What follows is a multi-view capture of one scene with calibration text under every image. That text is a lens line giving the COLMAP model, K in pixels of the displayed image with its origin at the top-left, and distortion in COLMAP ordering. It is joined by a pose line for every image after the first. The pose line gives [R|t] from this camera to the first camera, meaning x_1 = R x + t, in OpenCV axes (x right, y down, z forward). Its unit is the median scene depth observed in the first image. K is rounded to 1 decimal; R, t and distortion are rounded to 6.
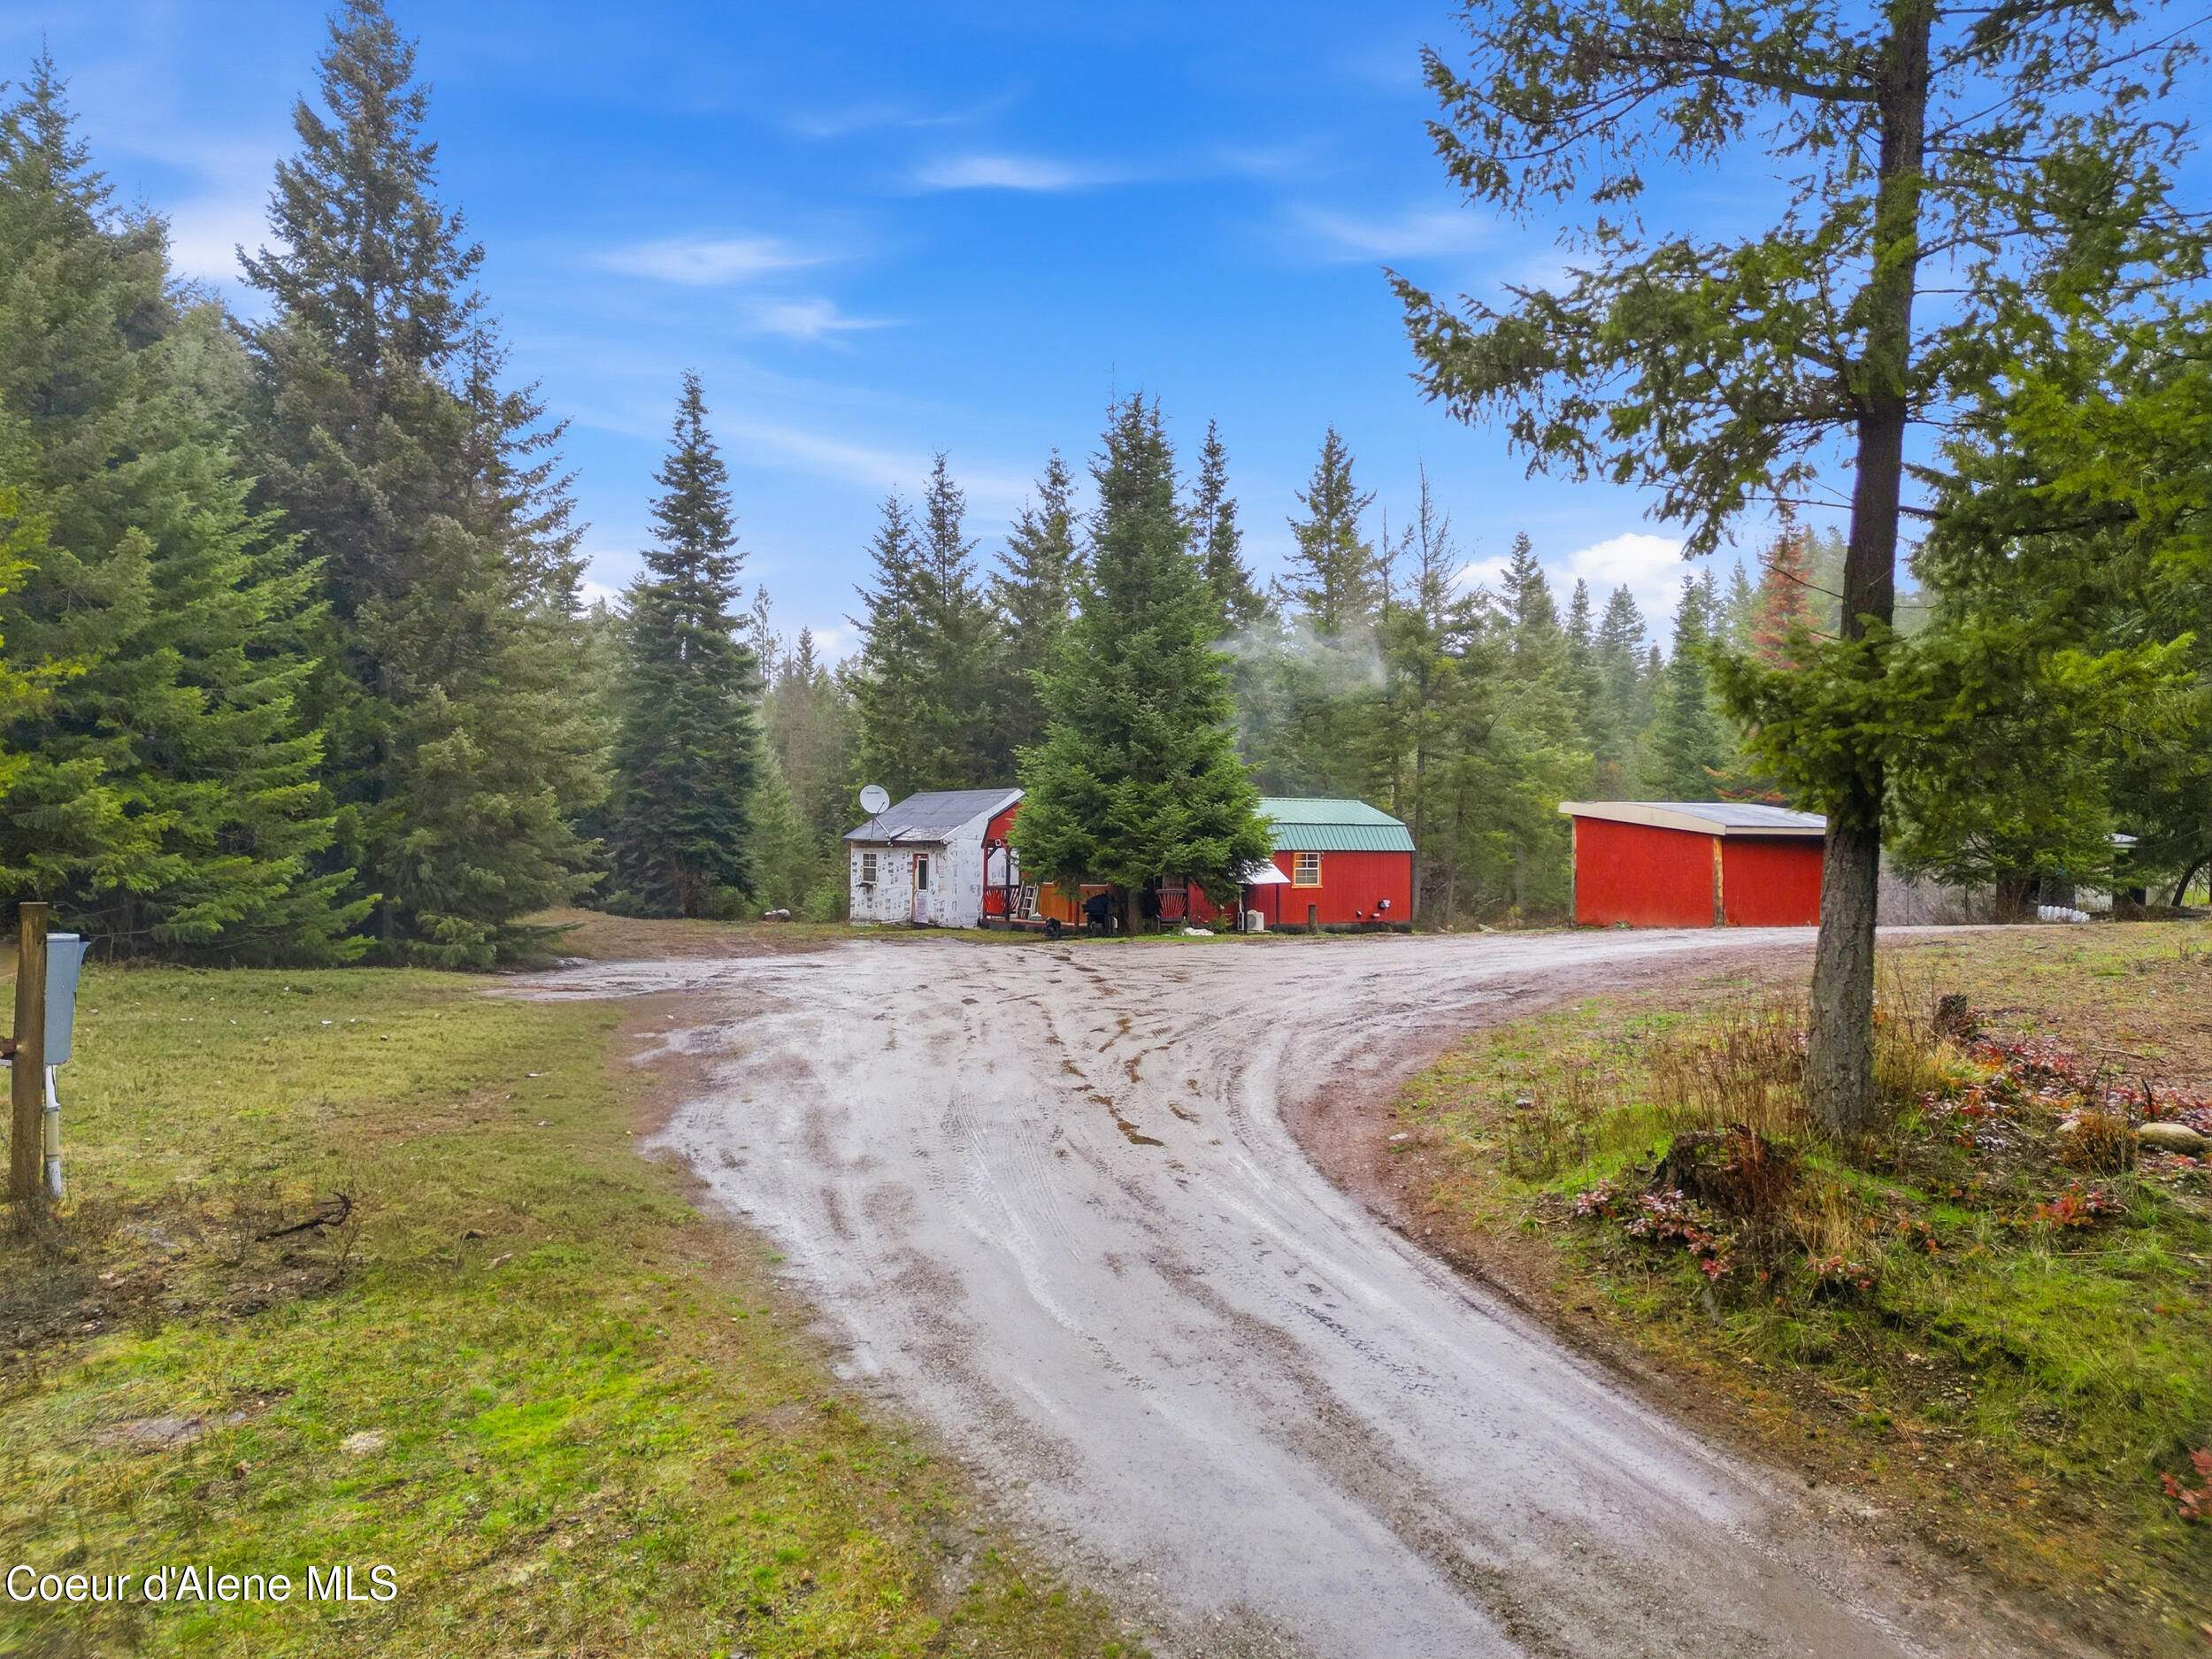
lens RADIAL K [[1543.1, 0, 1098.2], [0, 1543.1, 822.4], [0, 0, 1]] dist [0.101337, -0.097058]
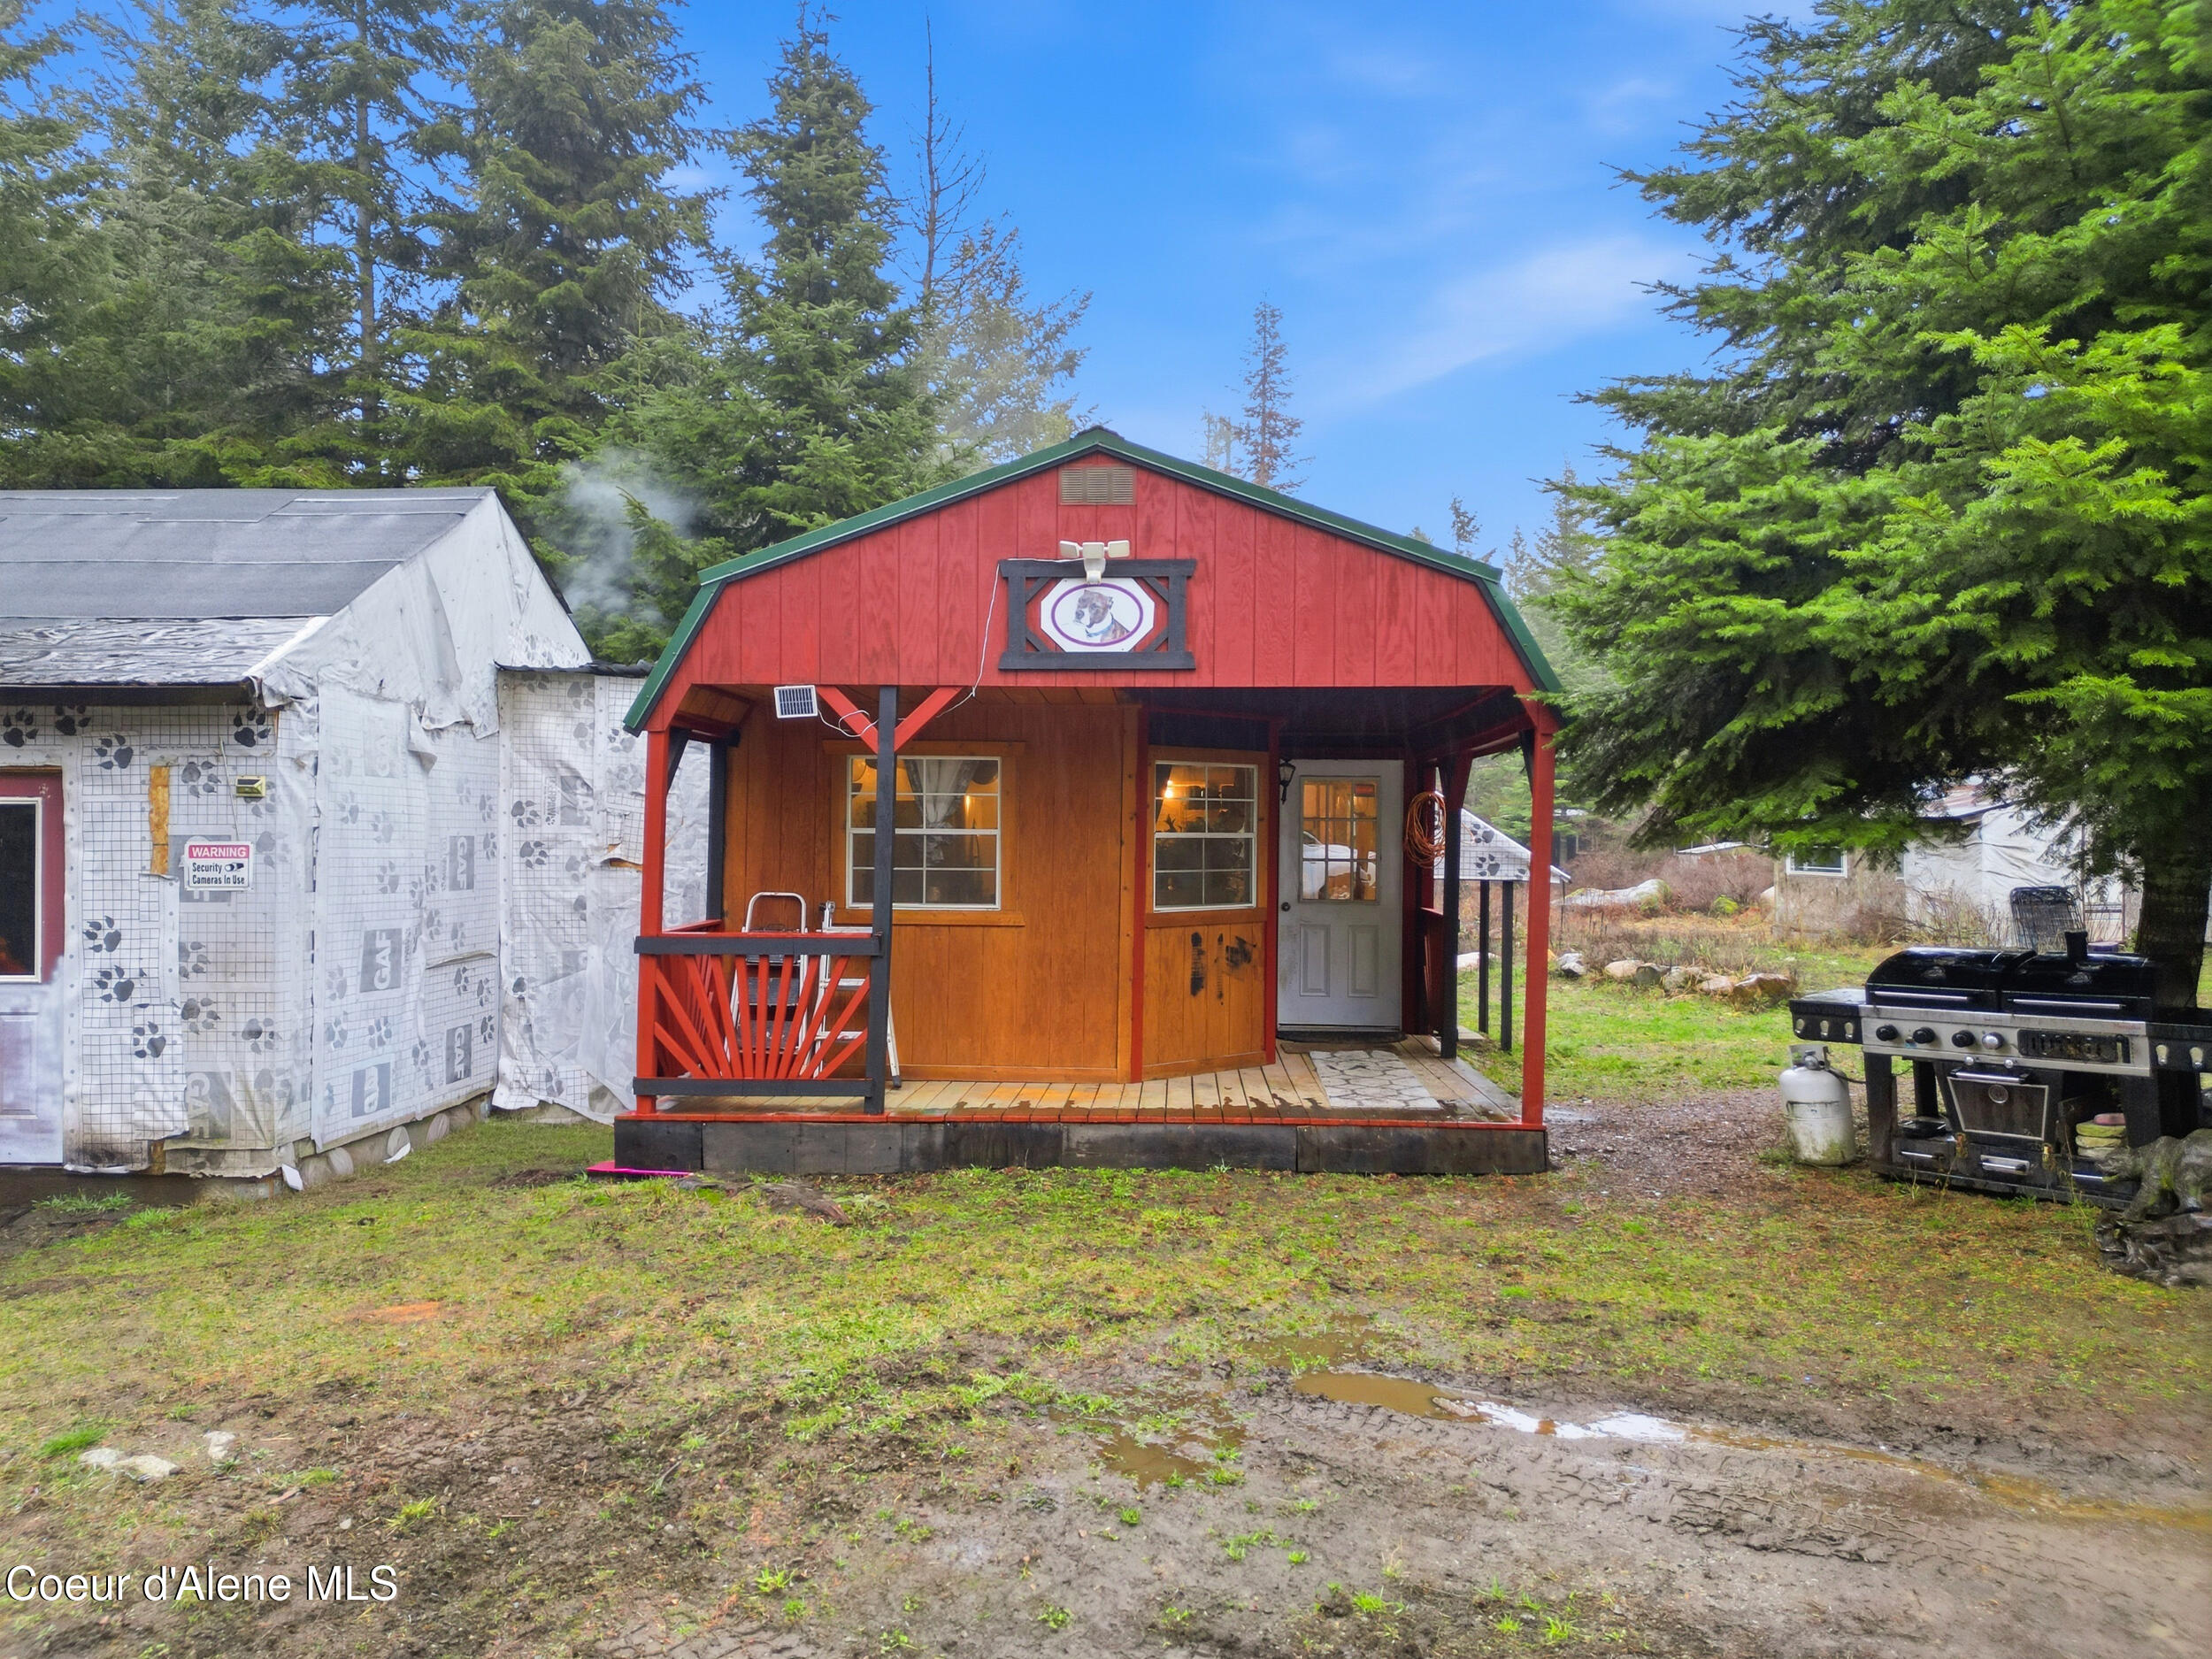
lens RADIAL K [[1573.1, 0, 1134.4], [0, 1573.1, 839.3], [0, 0, 1]] dist [0.072105, -0.070176]
pose [[0.591557, -0.002632, 0.806259, -0.175599], [-0.006258, 0.999950, 0.007856, 0.024622], [-0.806239, -0.009692, 0.591511, 0.750774]]
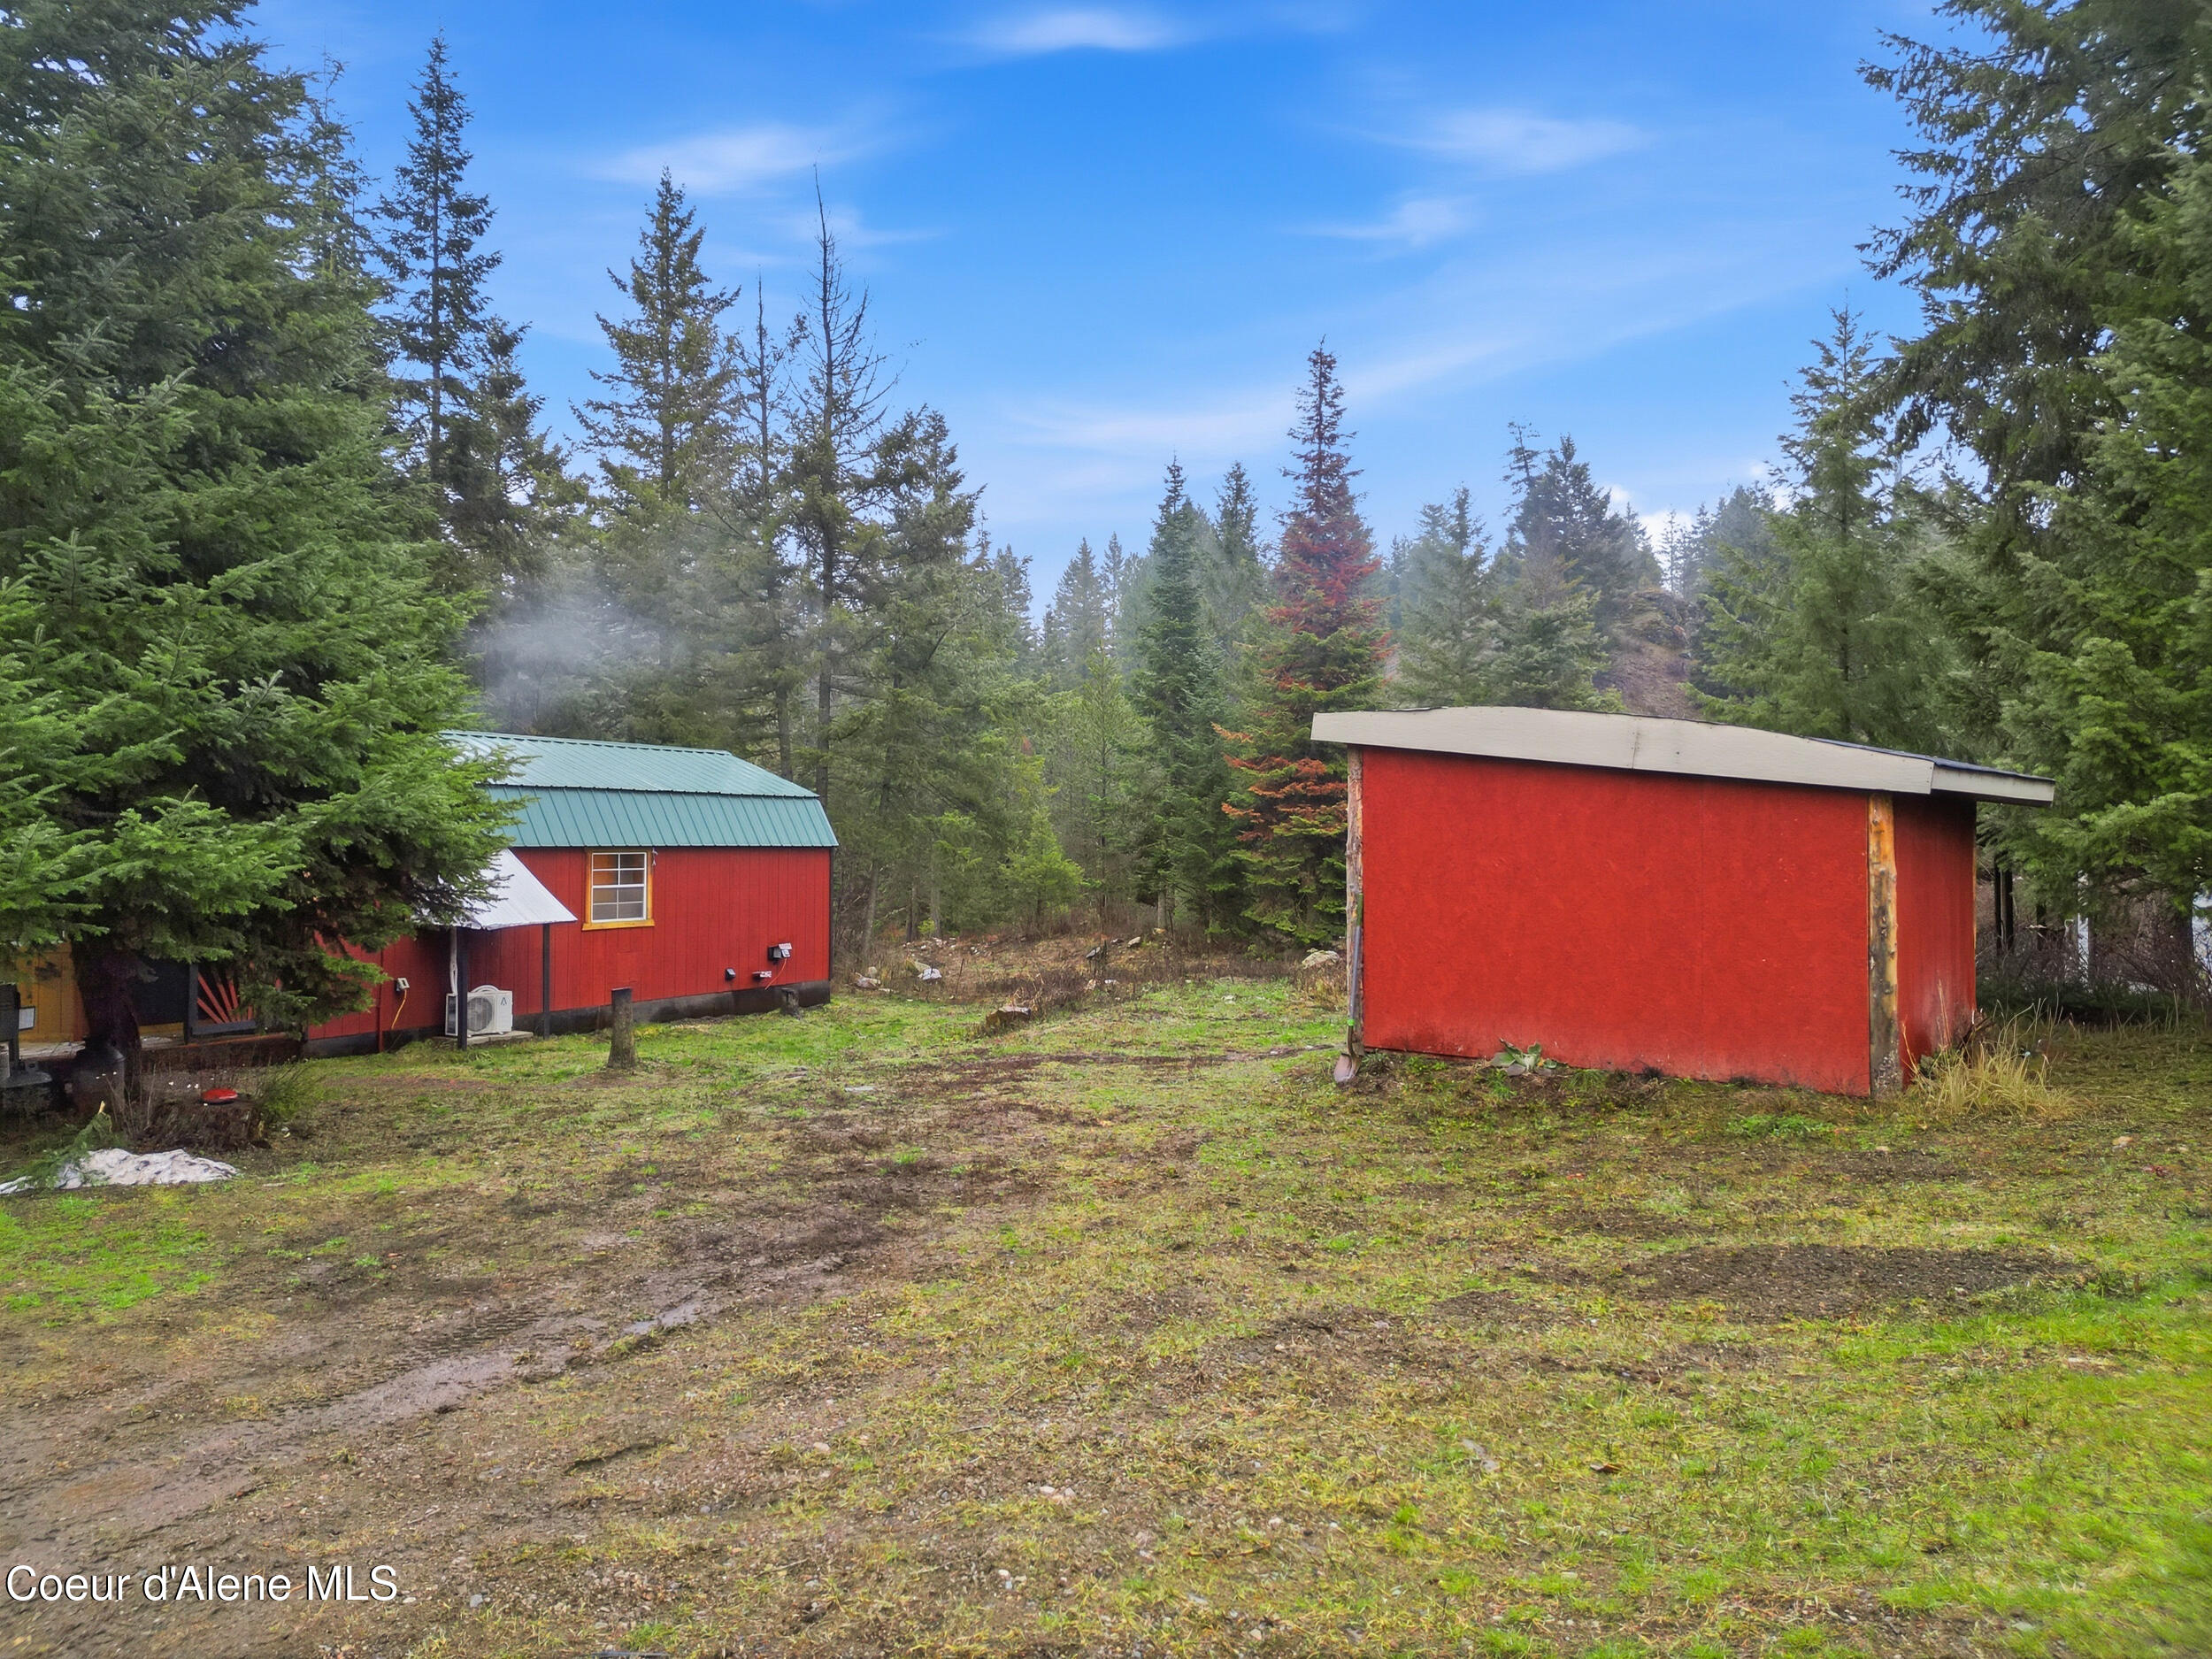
lens RADIAL K [[1530.1, 0, 1113.3], [0, 1530.1, 827.1], [0, 0, 1]] dist [0.062097, -0.057876]
pose [[0.908887, 0.000447, 0.417043, 0.069909], [-0.003080, 0.999979, 0.005639, 0.008309], [-0.417032, -0.006410, 0.908869, 0.468750]]
